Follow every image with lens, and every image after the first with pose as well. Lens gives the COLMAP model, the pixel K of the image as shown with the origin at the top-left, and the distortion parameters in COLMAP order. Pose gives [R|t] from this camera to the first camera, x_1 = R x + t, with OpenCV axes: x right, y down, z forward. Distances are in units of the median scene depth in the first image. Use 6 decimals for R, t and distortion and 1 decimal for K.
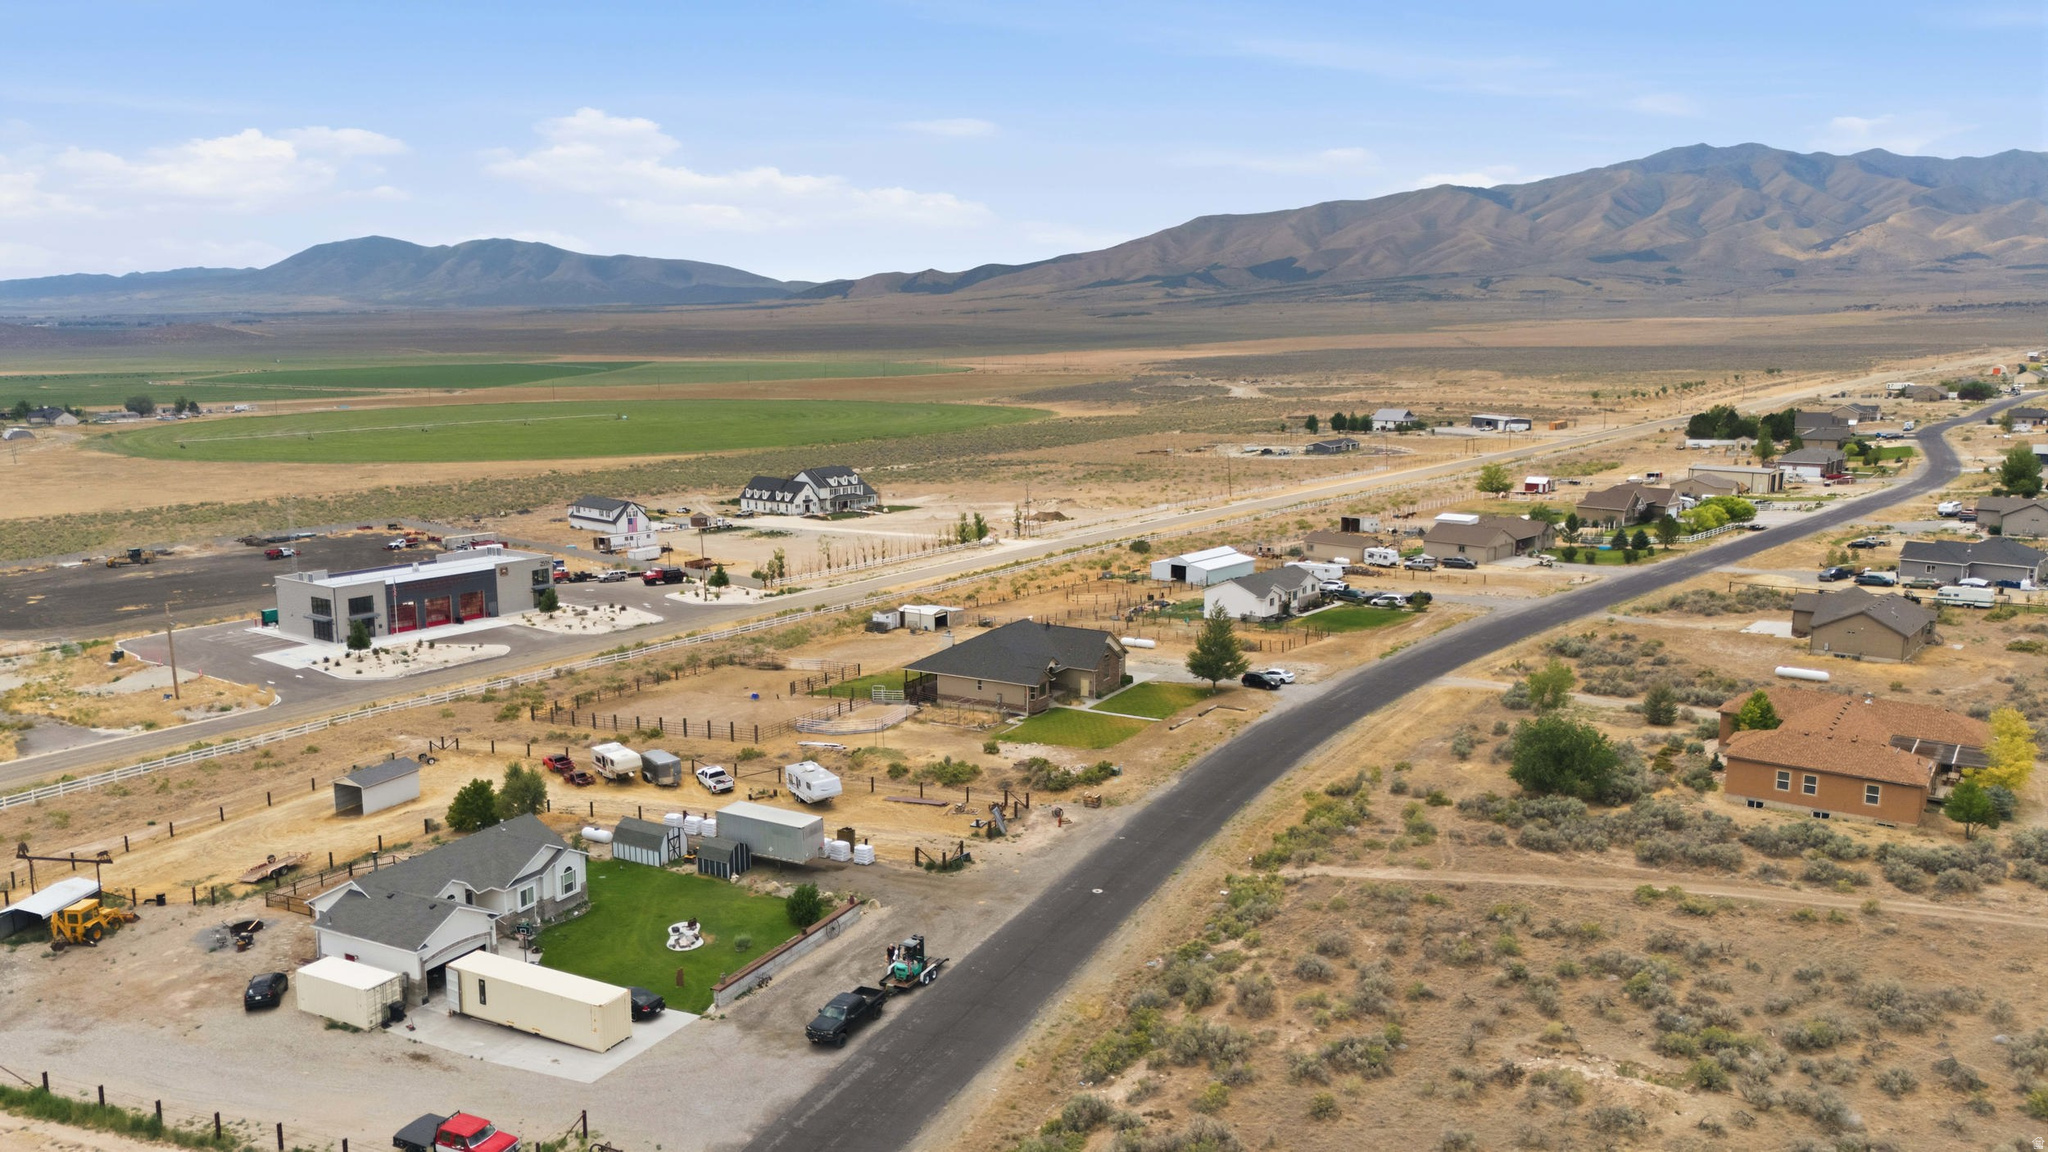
lens RADIAL K [[1481.8, 0, 1024.0], [0, 1481.8, 576.0], [0, 0, 1]] dist [0.027972, -0.003494]
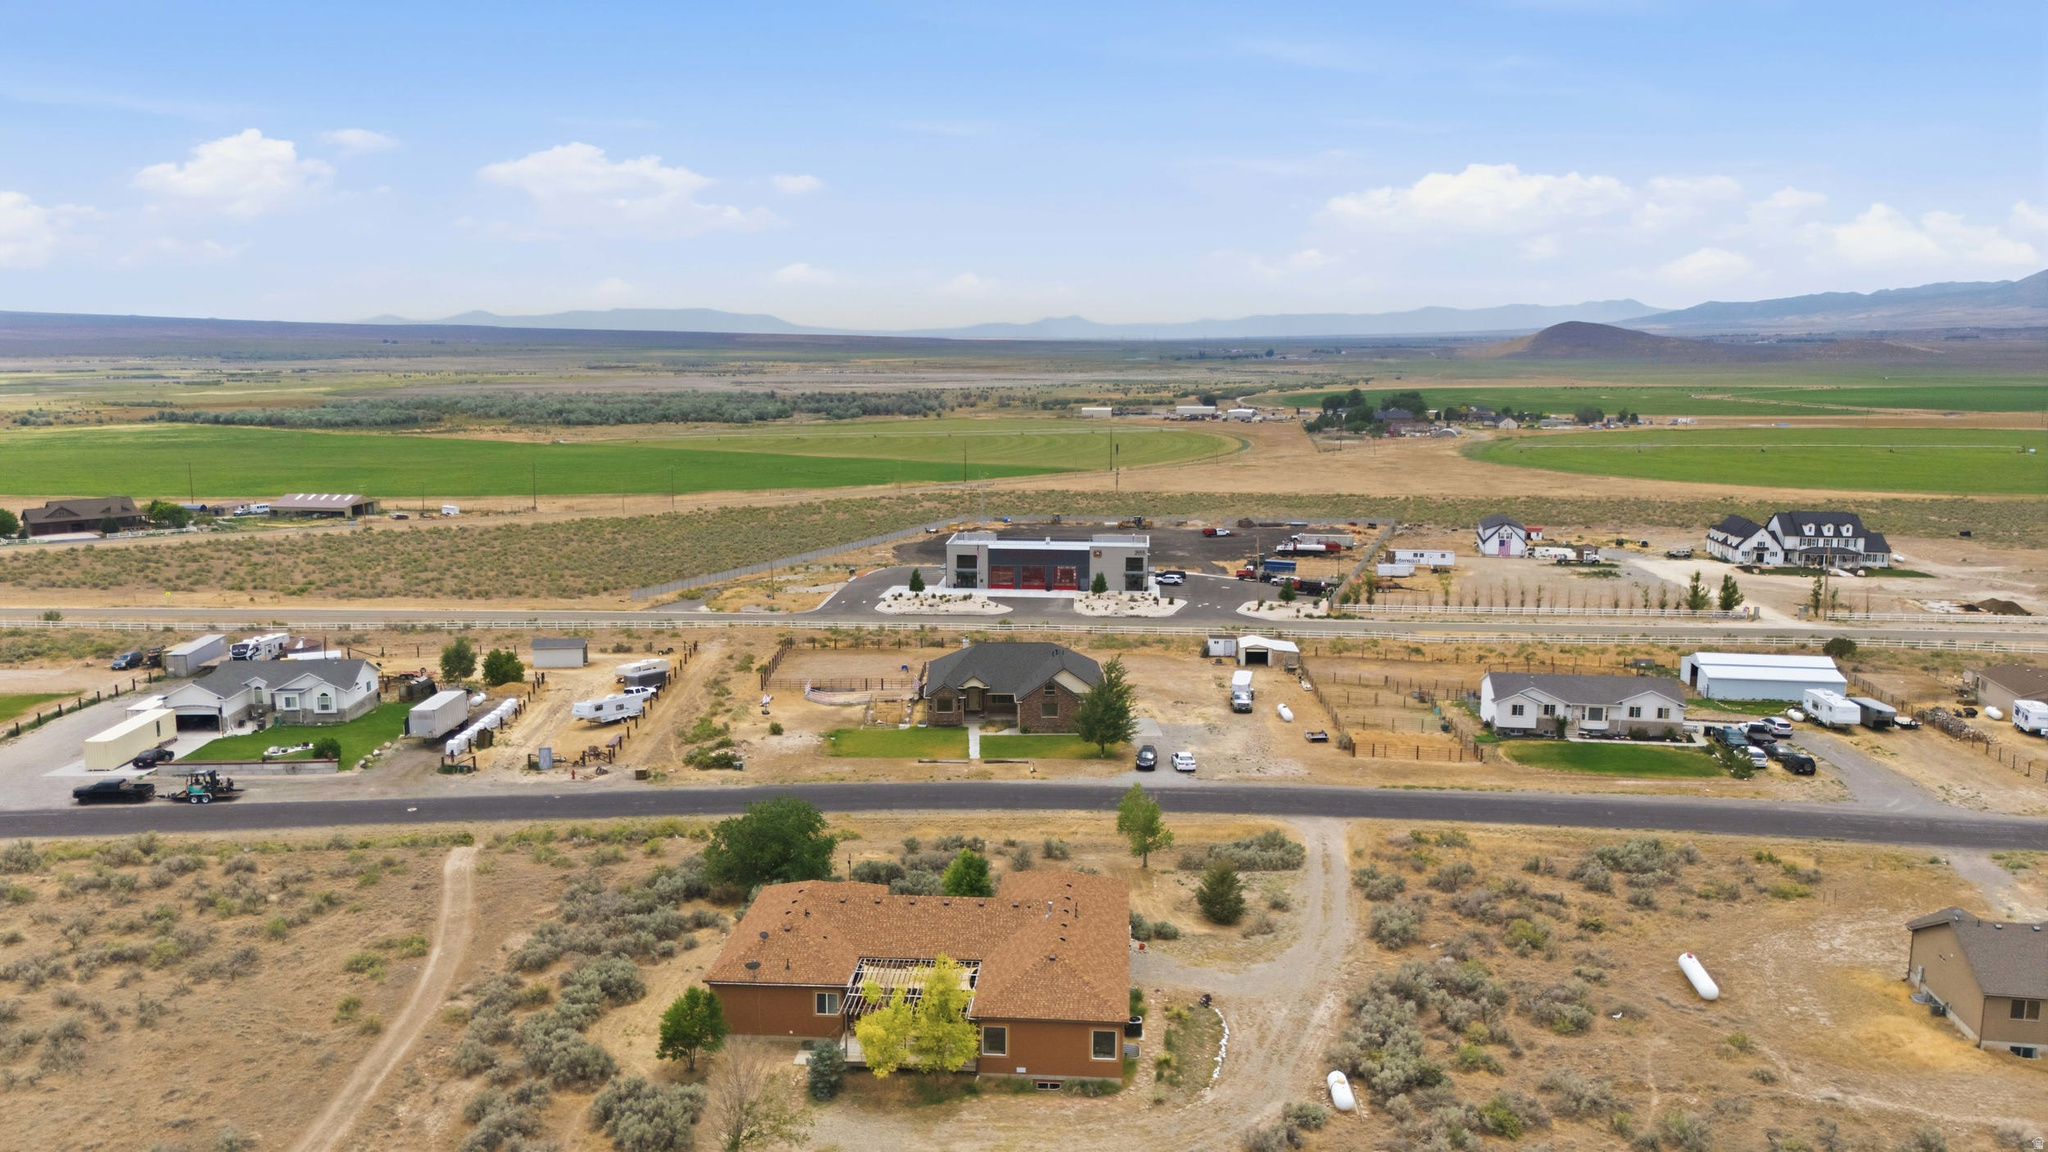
lens RADIAL K [[1490.0, 0, 1024.0], [0, 1490.0, 576.0], [0, 0, 1]] dist [0.012193, 0.000433]
pose [[0.504335, 0.134613, -0.852951, 0.559856], [-0.144249, 0.987028, 0.070481, -0.054335], [0.851374, 0.087491, 0.517211, 0.337841]]
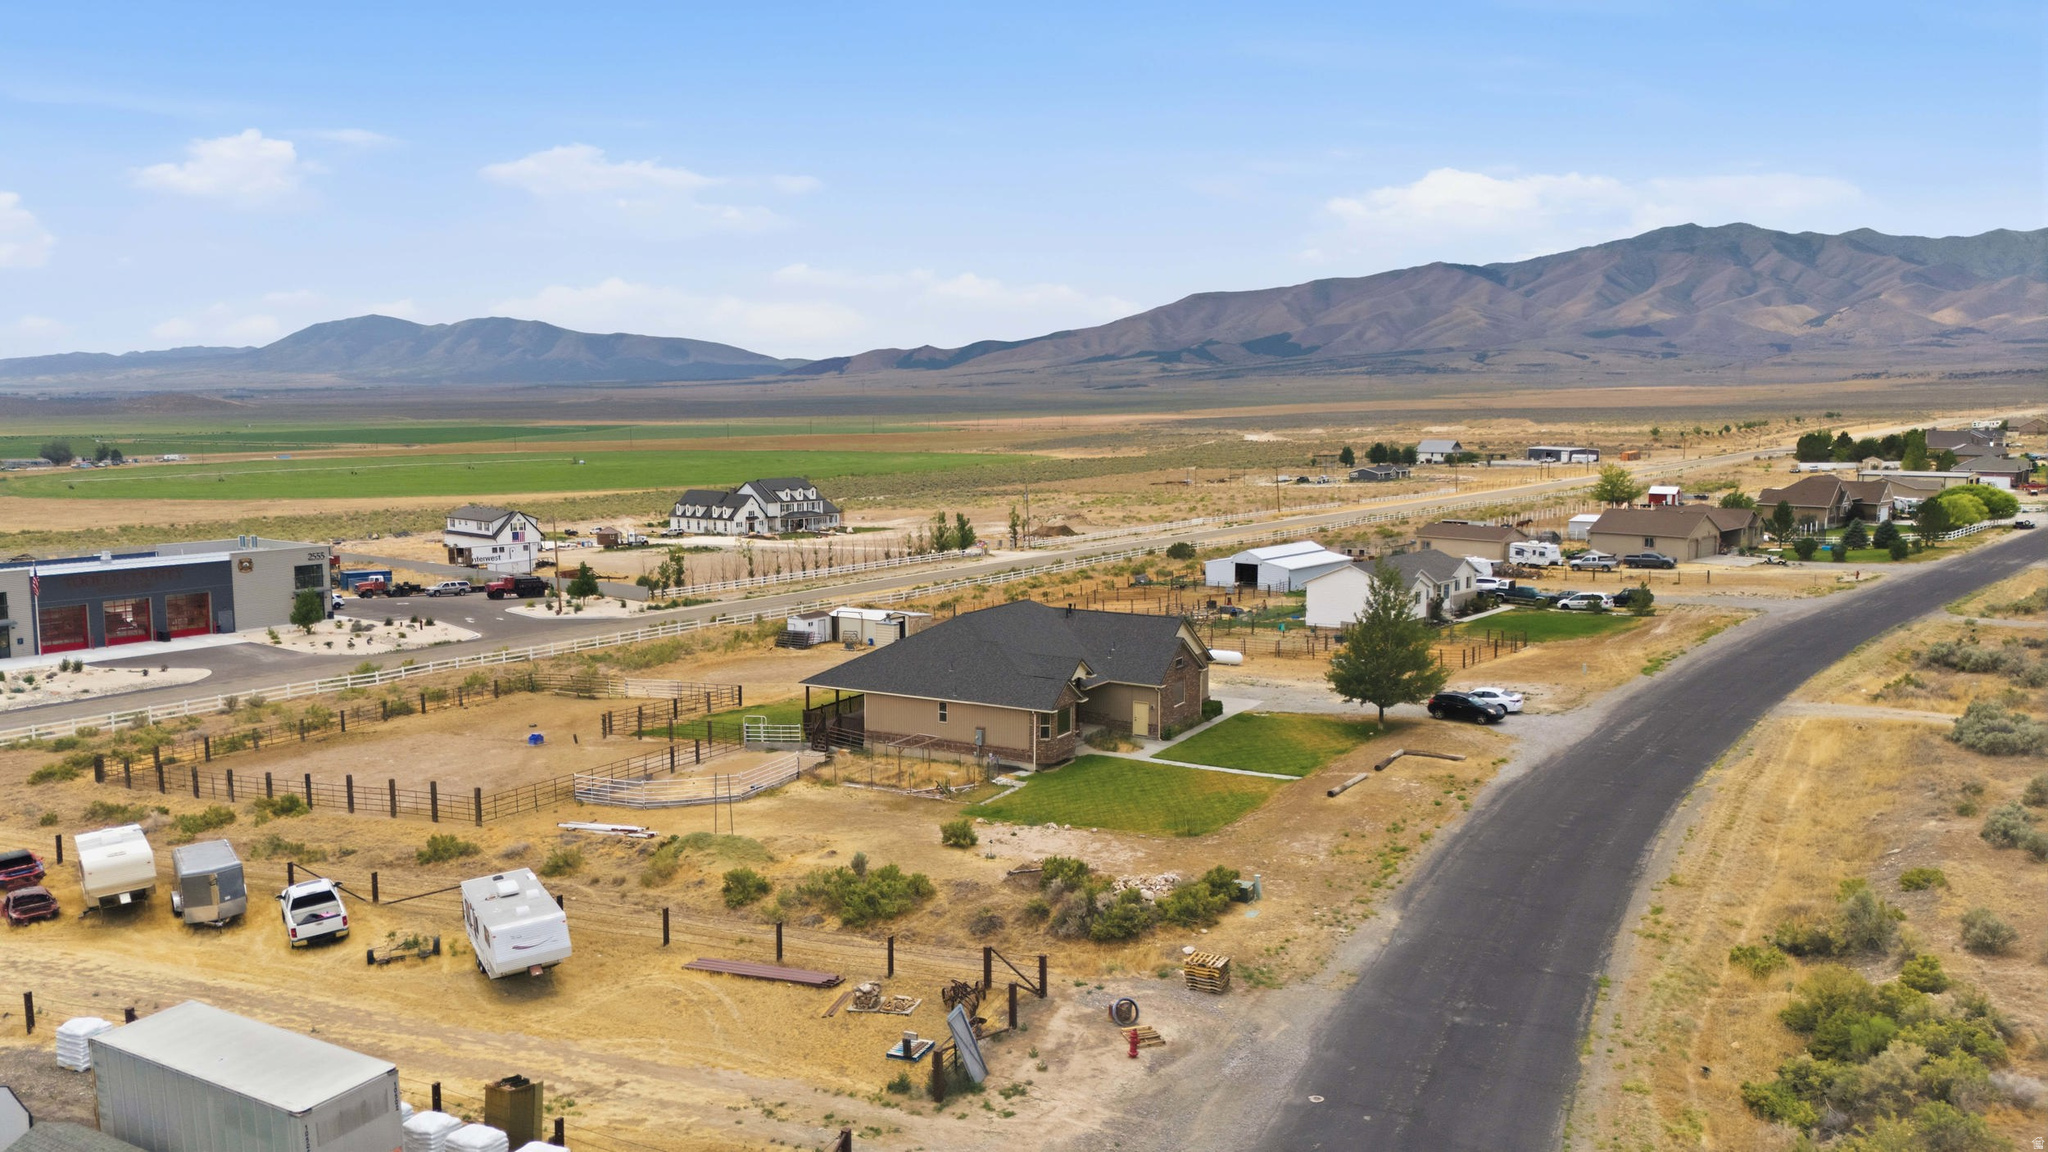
lens RADIAL K [[1481.8, 0, 1024.0], [0, 1481.8, 576.0], [0, 0, 1]] dist [0.027972, -0.003494]
pose [[0.999995, -0.000238, 0.003127, -0.001889], [0.000399, 0.998662, -0.051710, 0.034322], [-0.003111, 0.051711, 0.998657, 0.309563]]
